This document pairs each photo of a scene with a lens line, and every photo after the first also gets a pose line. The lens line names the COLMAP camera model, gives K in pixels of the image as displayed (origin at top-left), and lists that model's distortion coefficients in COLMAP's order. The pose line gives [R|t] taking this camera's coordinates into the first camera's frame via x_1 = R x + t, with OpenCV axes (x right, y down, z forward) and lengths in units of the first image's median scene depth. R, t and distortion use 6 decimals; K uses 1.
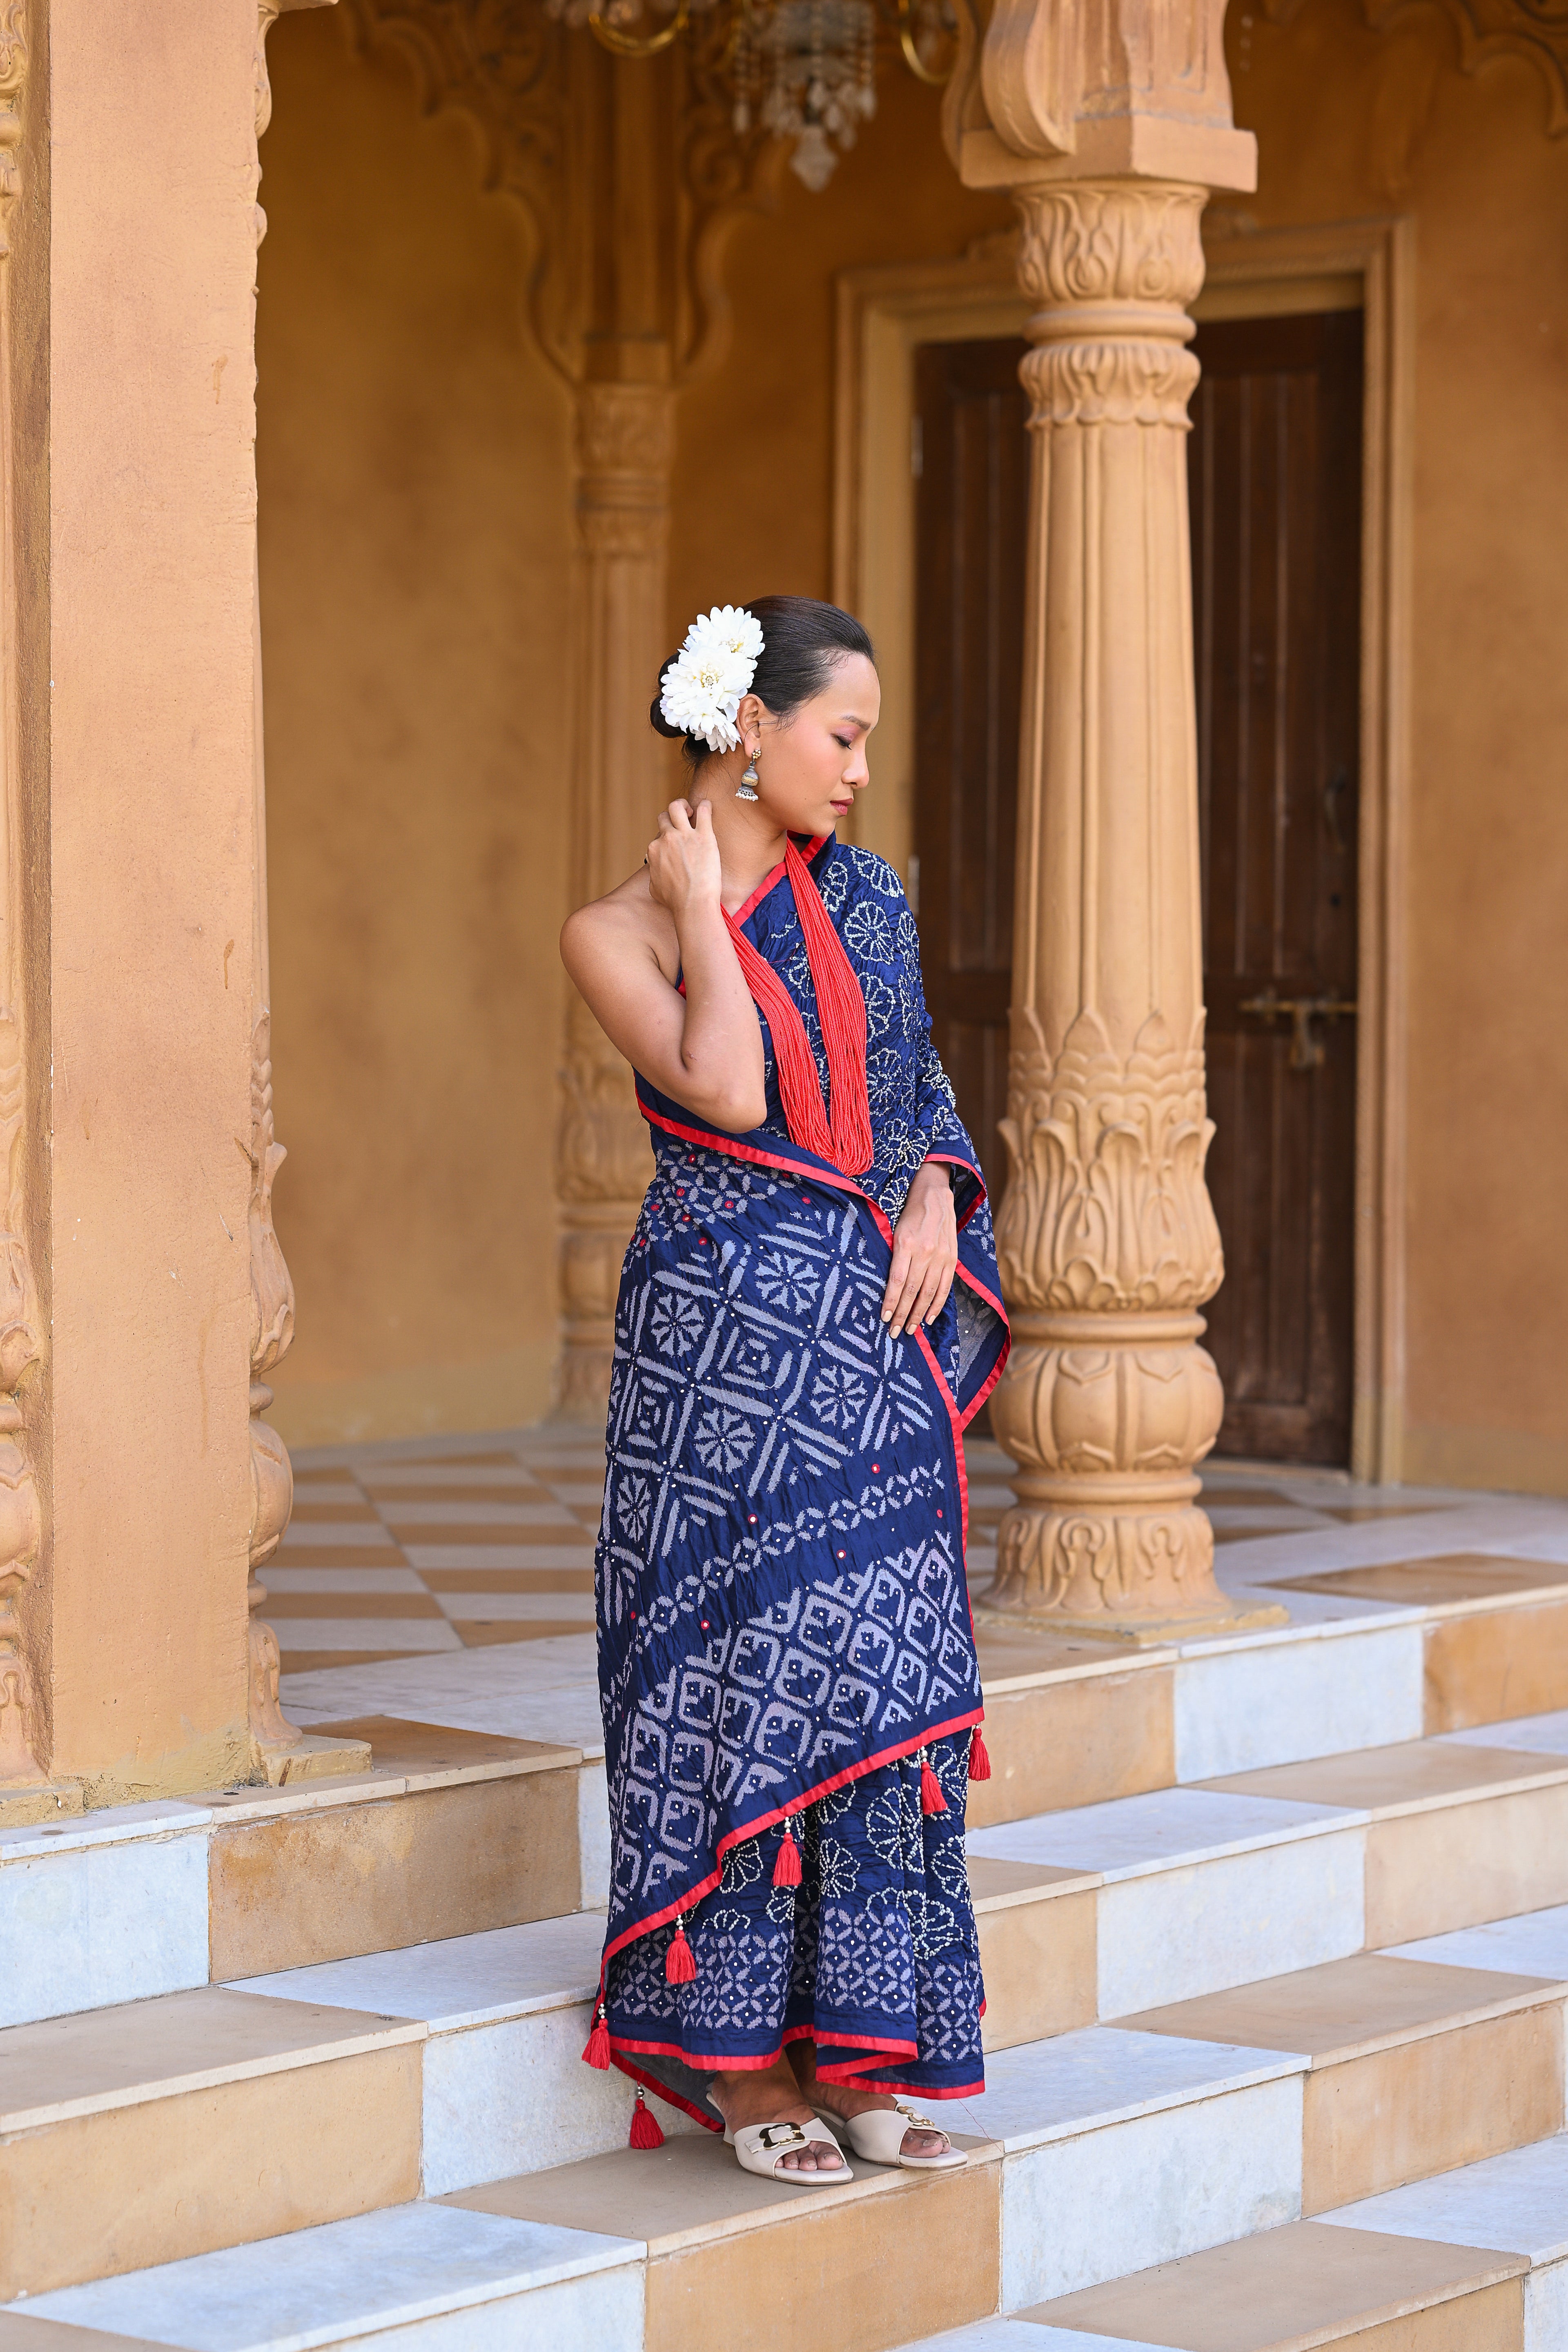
lens RADIAL K [[5945.1, 0, 787.1], [0, 5945.1, 1086.1], [0, 0, 1]] dist [0.002932, -0.204892]
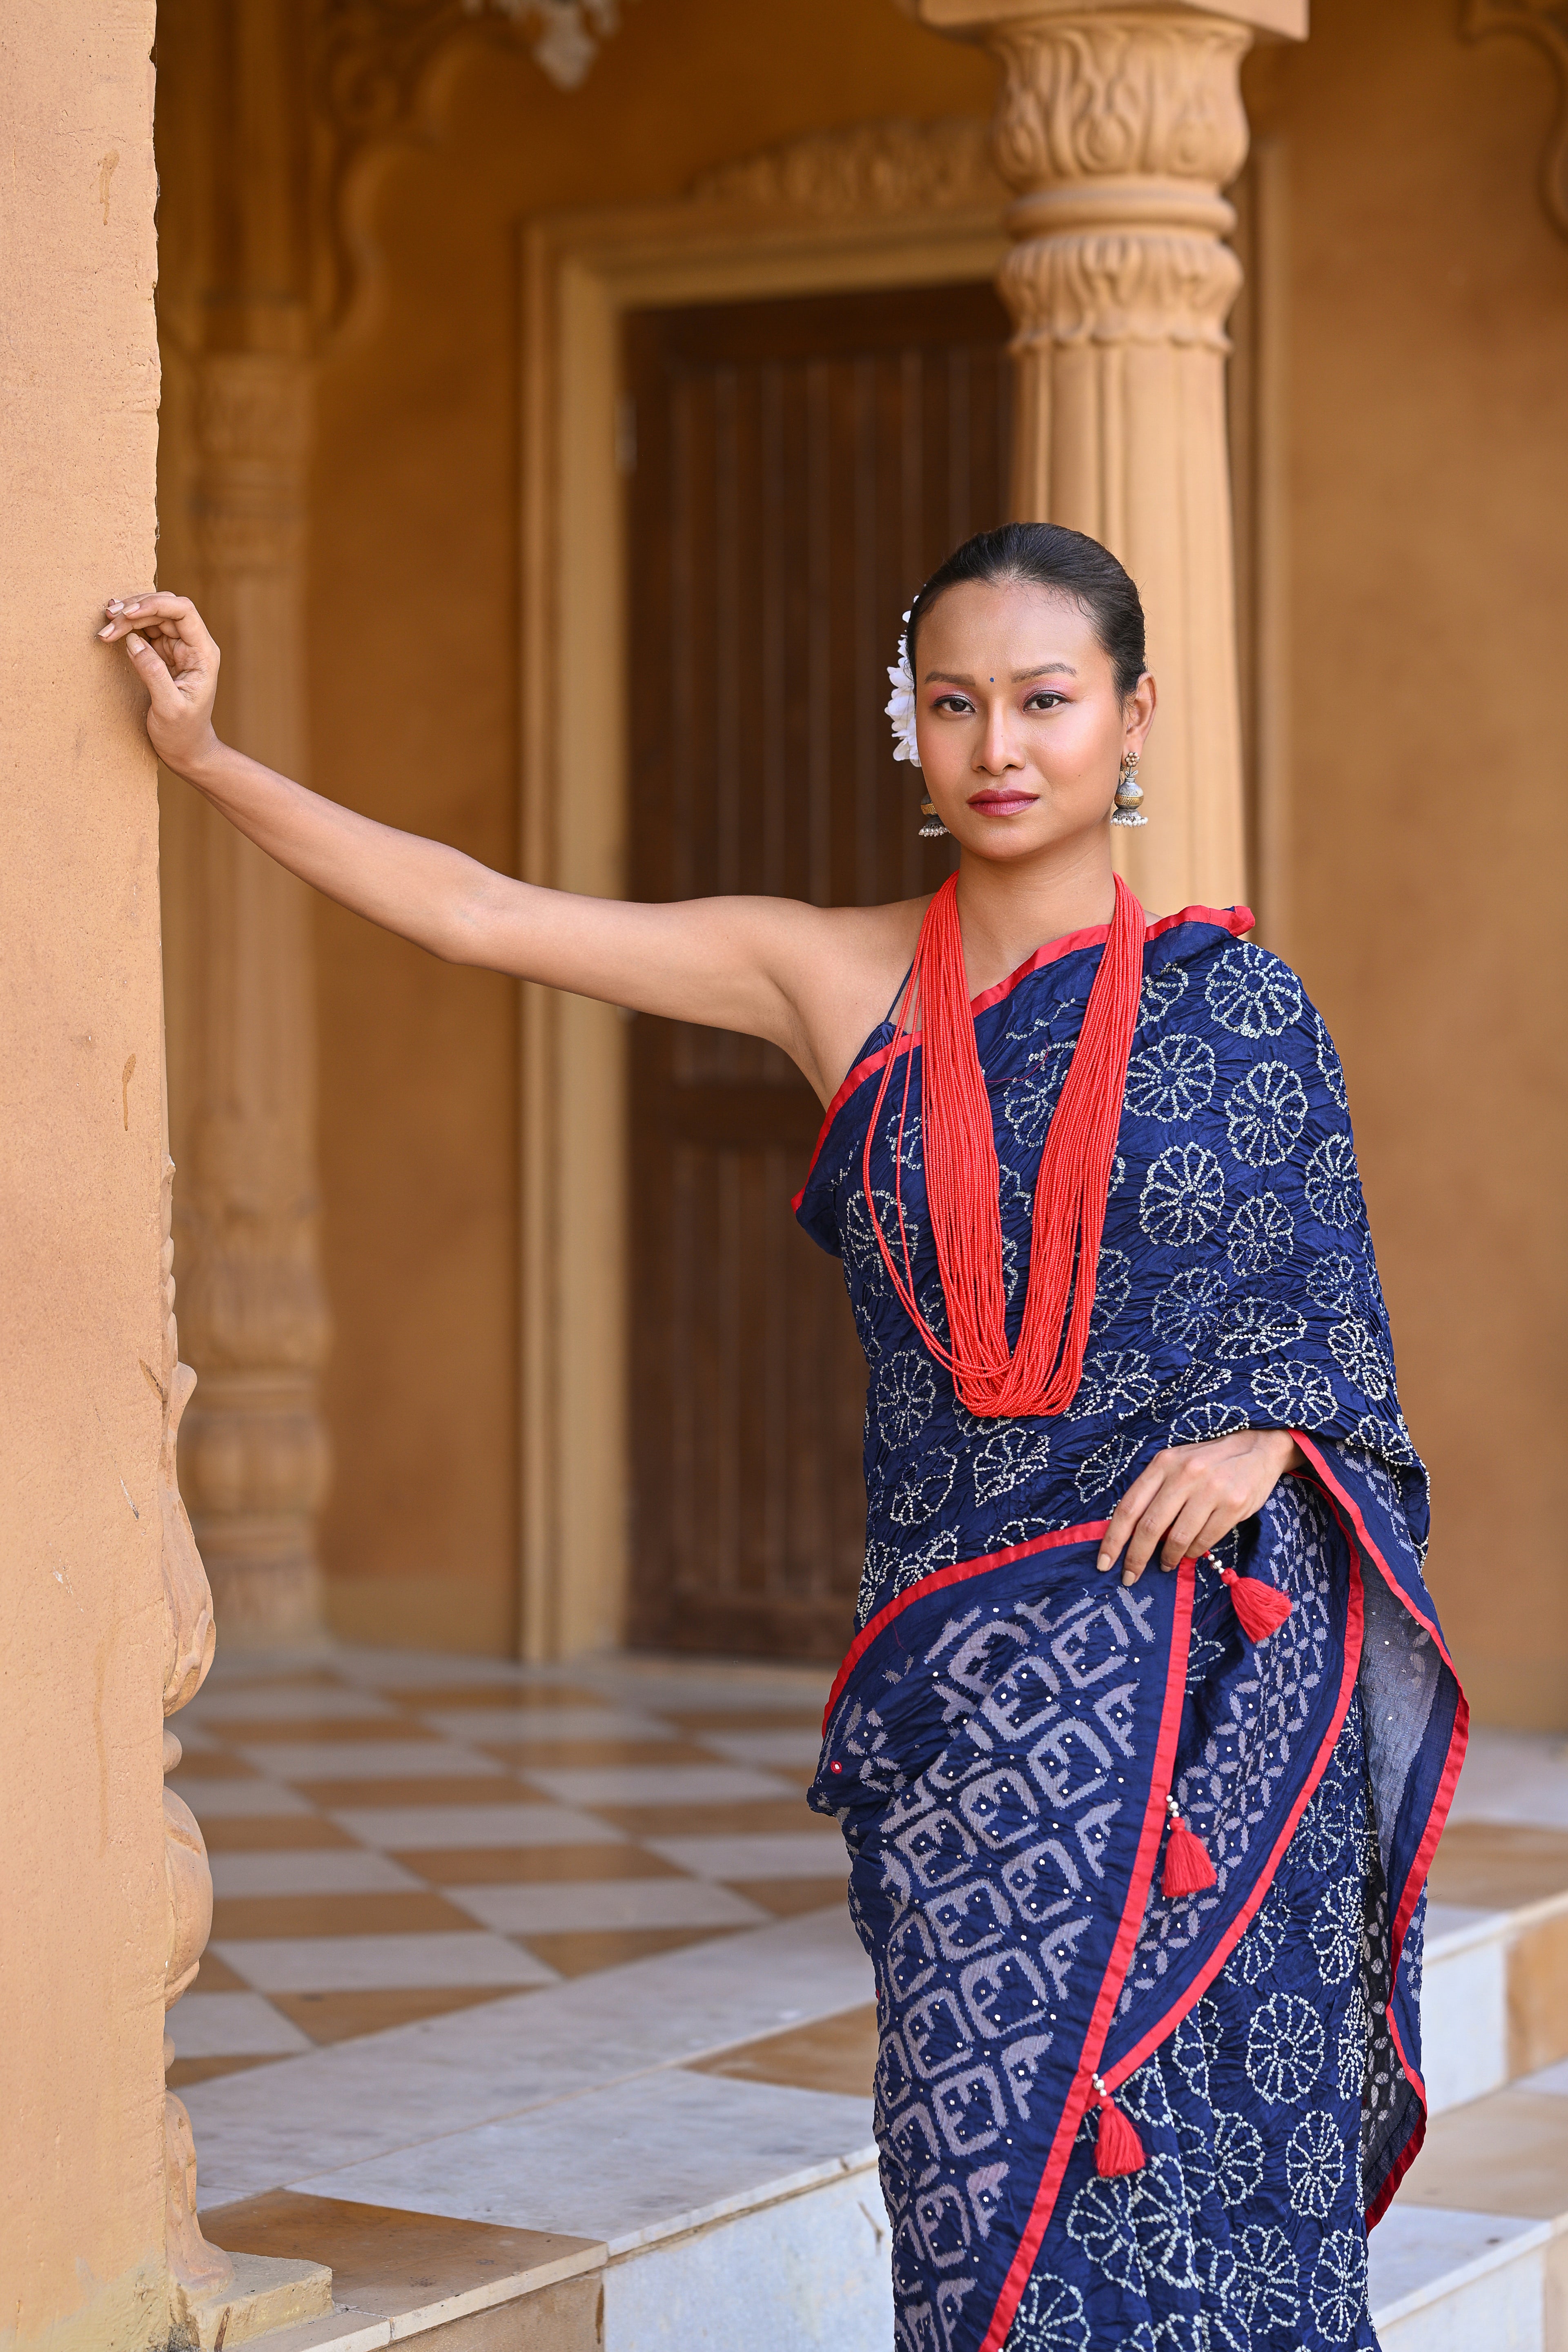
lens RADIAL K [[5702.3, 0, 825.6], [0, 5702.3, 1161.7], [0, 0, 1]] dist [-0.011721, -0.023165]
pose [[0.988762, -0.013158, 0.148917, -0.090974], [0.013662, 0.999904, -0.002360, -0.008510], [-0.148872, 0.004368, 0.988847, 0.305772]]
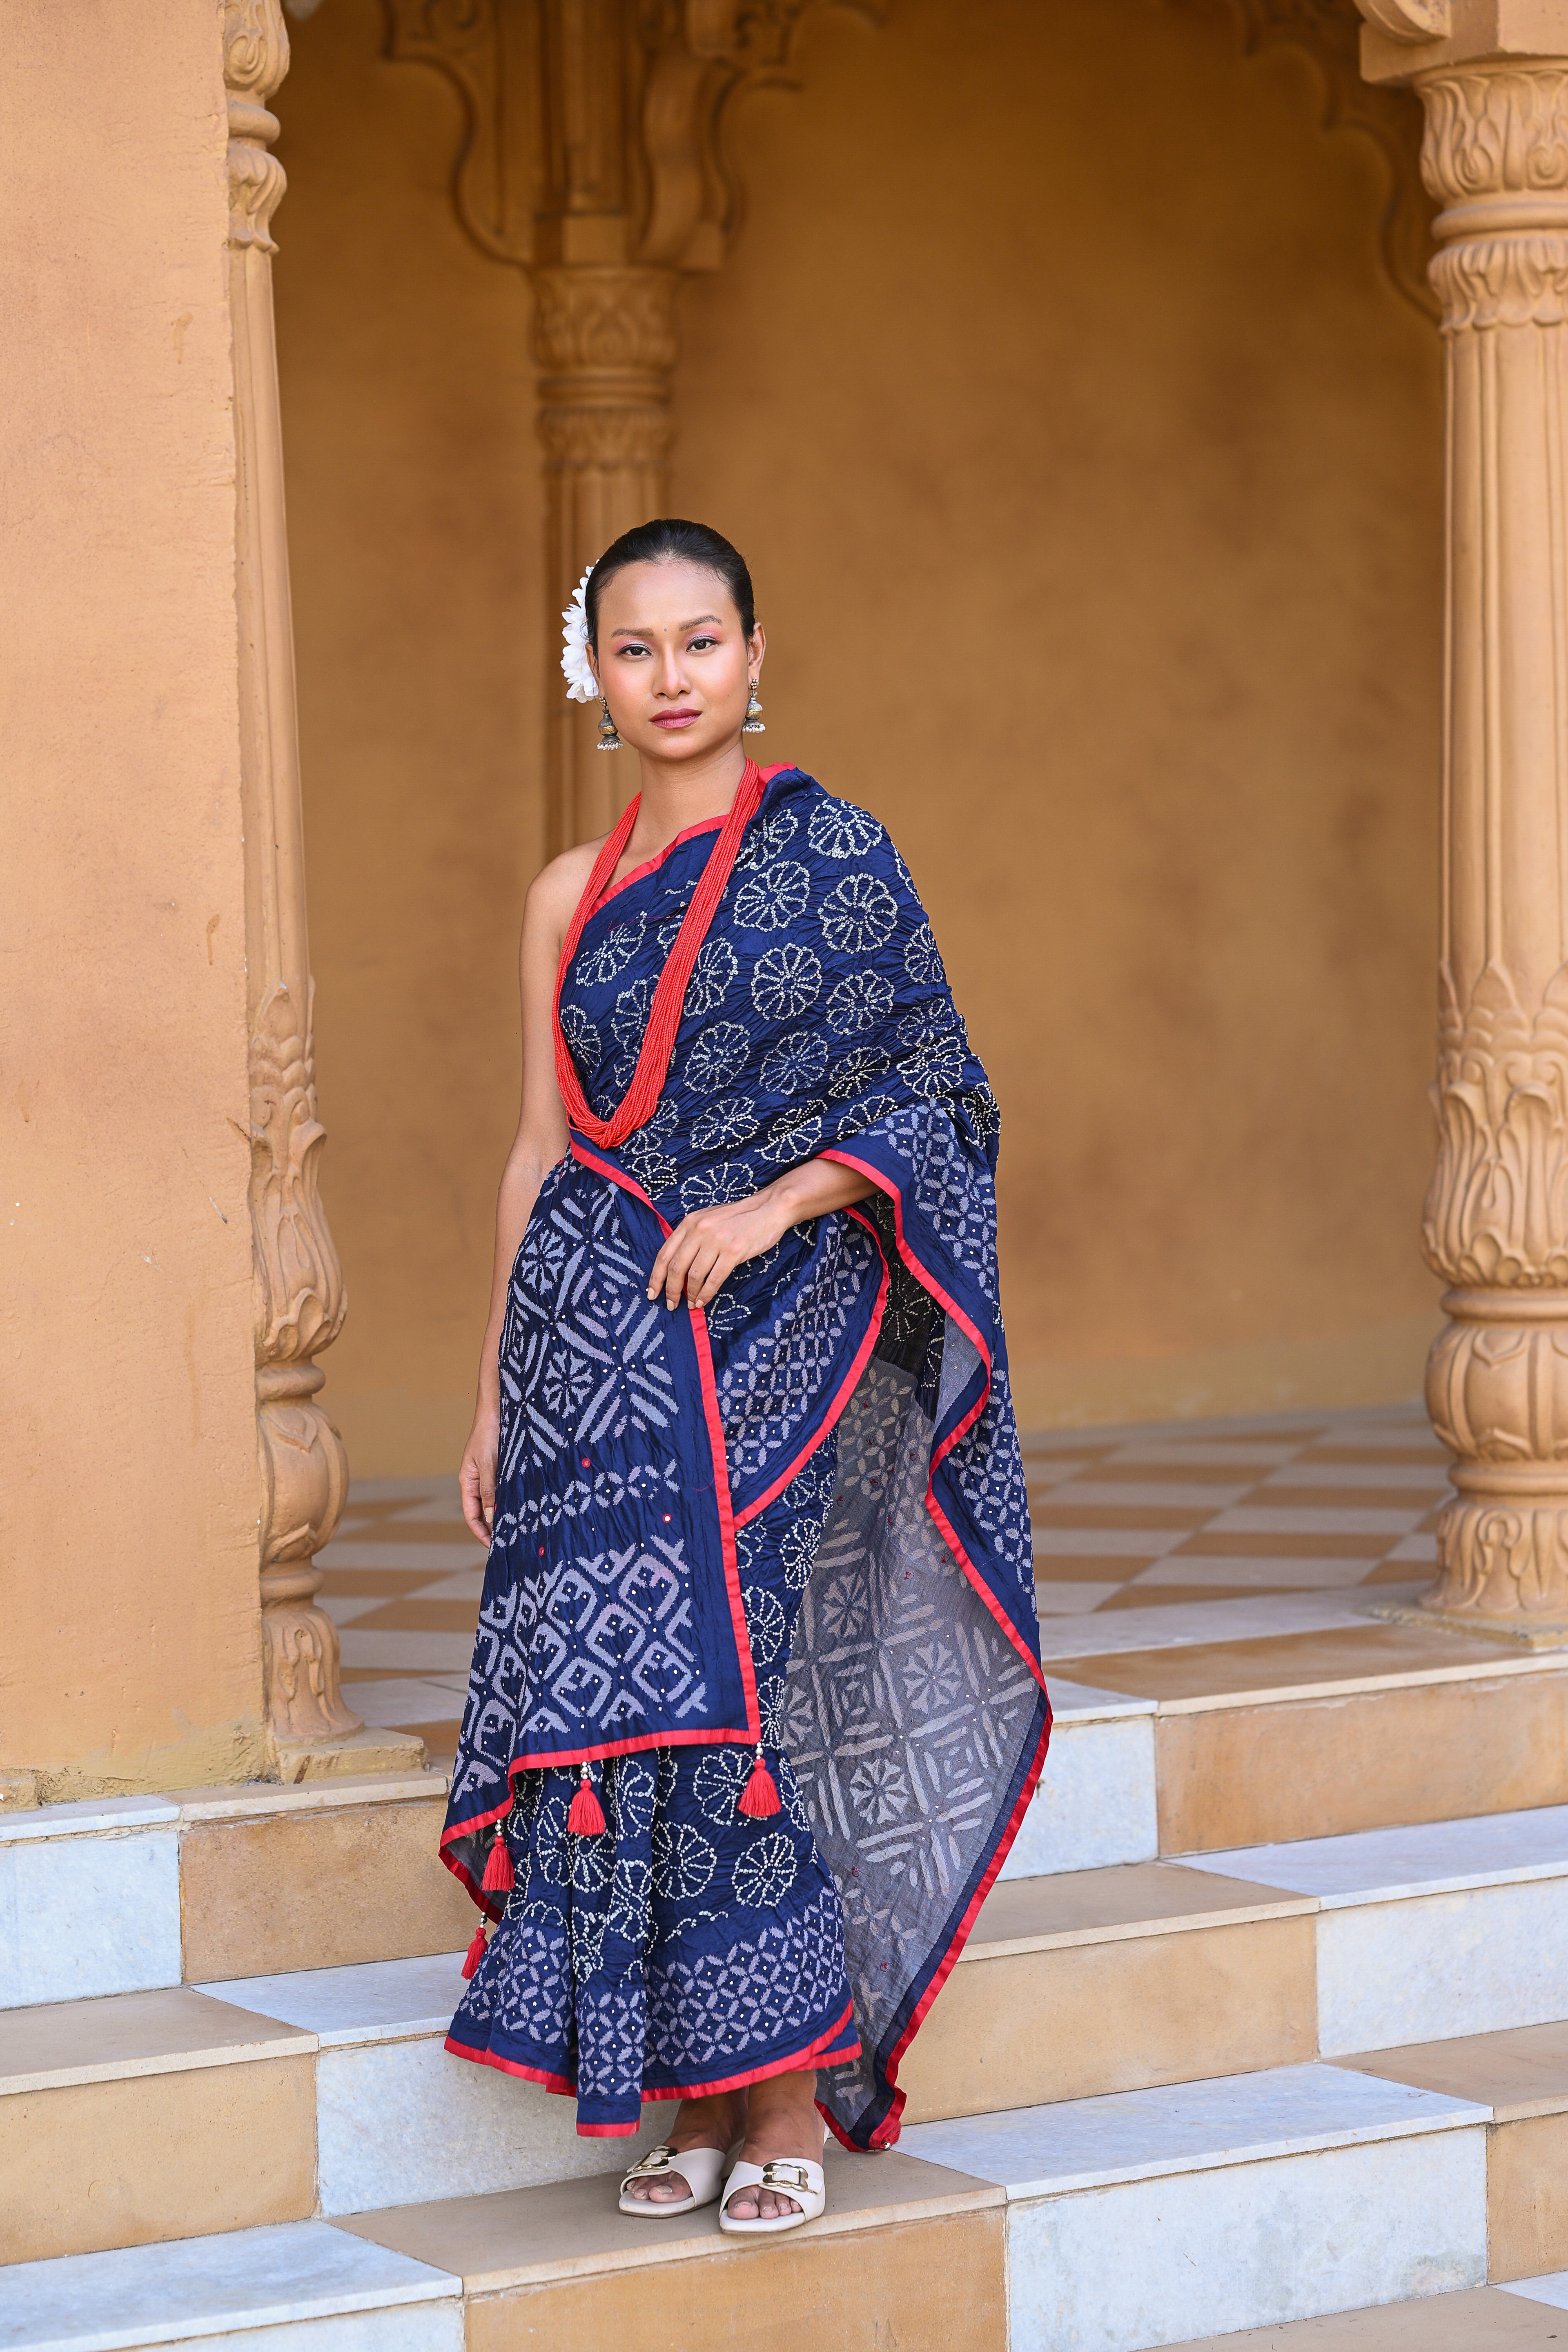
lens RADIAL K [[5702.3, 0, 825.6], [0, 5702.3, 1161.7], [0, 0, 1]] dist [-0.011721, -0.023165]
pose [[0.933482, -0.010492, -0.358469, 0.272535], [0.017426, 0.999718, 0.016116, 0.002083], [0.358199, -0.021291, 0.933402, 0.133672]]
